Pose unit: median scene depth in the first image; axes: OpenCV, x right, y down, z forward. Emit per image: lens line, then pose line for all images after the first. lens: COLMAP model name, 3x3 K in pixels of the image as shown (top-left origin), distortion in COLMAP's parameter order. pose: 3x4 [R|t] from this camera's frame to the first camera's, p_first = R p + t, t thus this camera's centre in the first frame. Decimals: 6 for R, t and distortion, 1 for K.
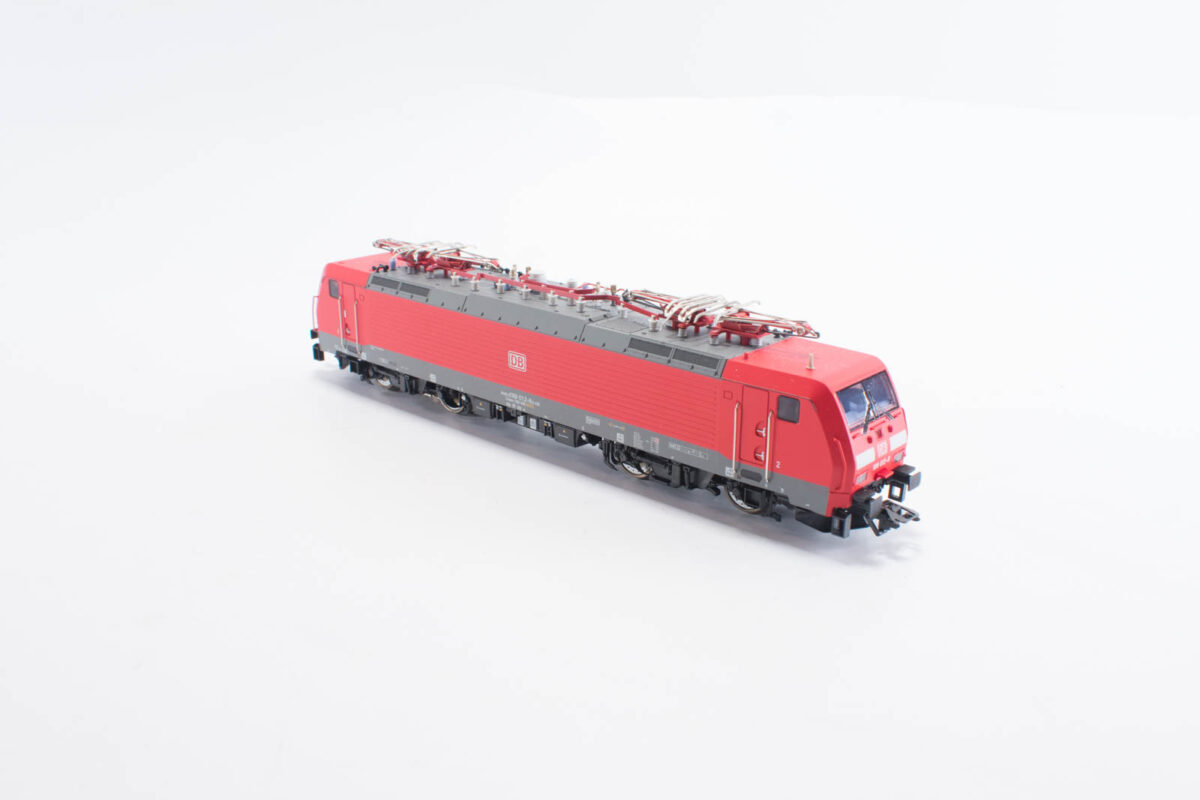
lens RADIAL K [[1091.1, 0, 600.0], [0, 1091.1, 400.0], [0, 0, 1]] dist [-0.003418, -0.000222]
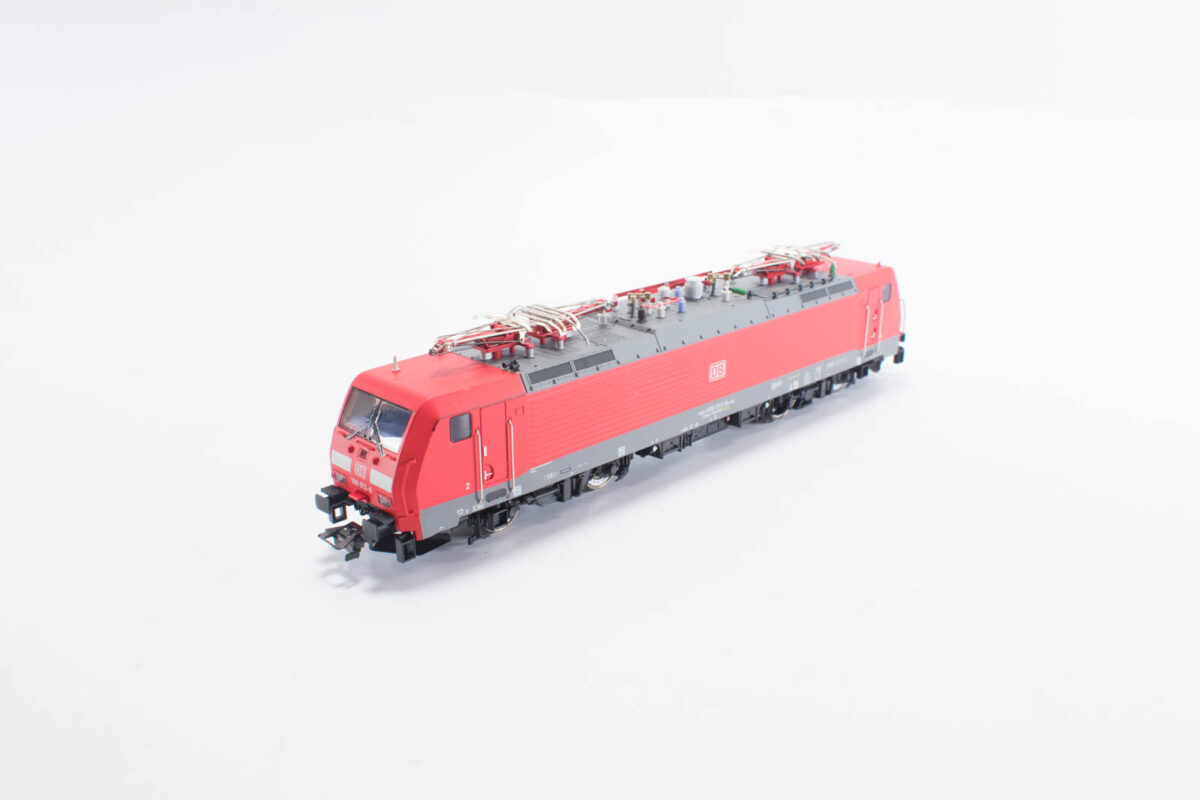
lens RADIAL K [[1091.1, 0, 600.0], [0, 1091.1, 400.0], [0, 0, 1]] dist [-0.003418, -0.000222]
pose [[0.070435, -0.377876, 0.923173, -1.099056], [0.283488, 0.894894, 0.344672, -0.418743], [-0.956386, 0.237431, 0.170155, 1.067497]]
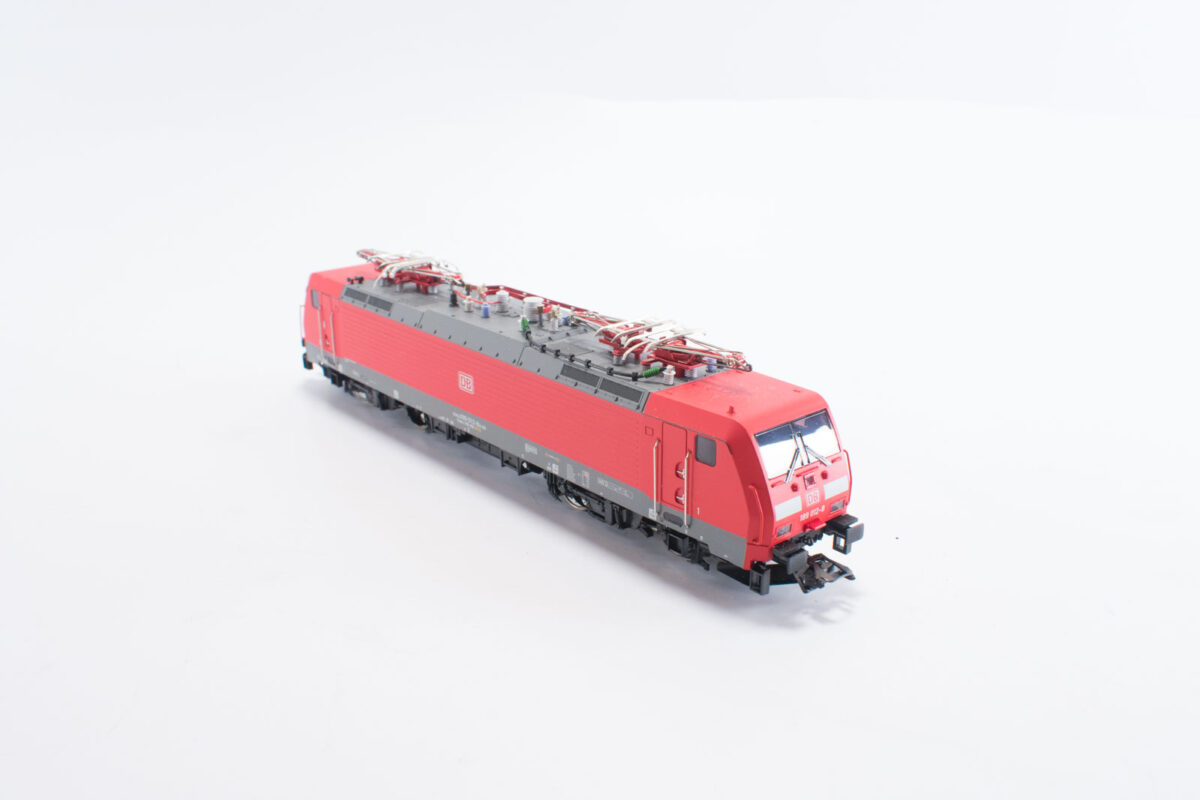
lens RADIAL K [[1091.1, 0, 600.0], [0, 1091.1, 400.0], [0, 0, 1]] dist [-0.003418, -0.000222]
pose [[0.990451, 0.029837, -0.134599, 0.192661], [-0.028592, 0.999529, 0.011167, -0.038760], [0.134869, -0.007212, 0.990837, 0.078396]]
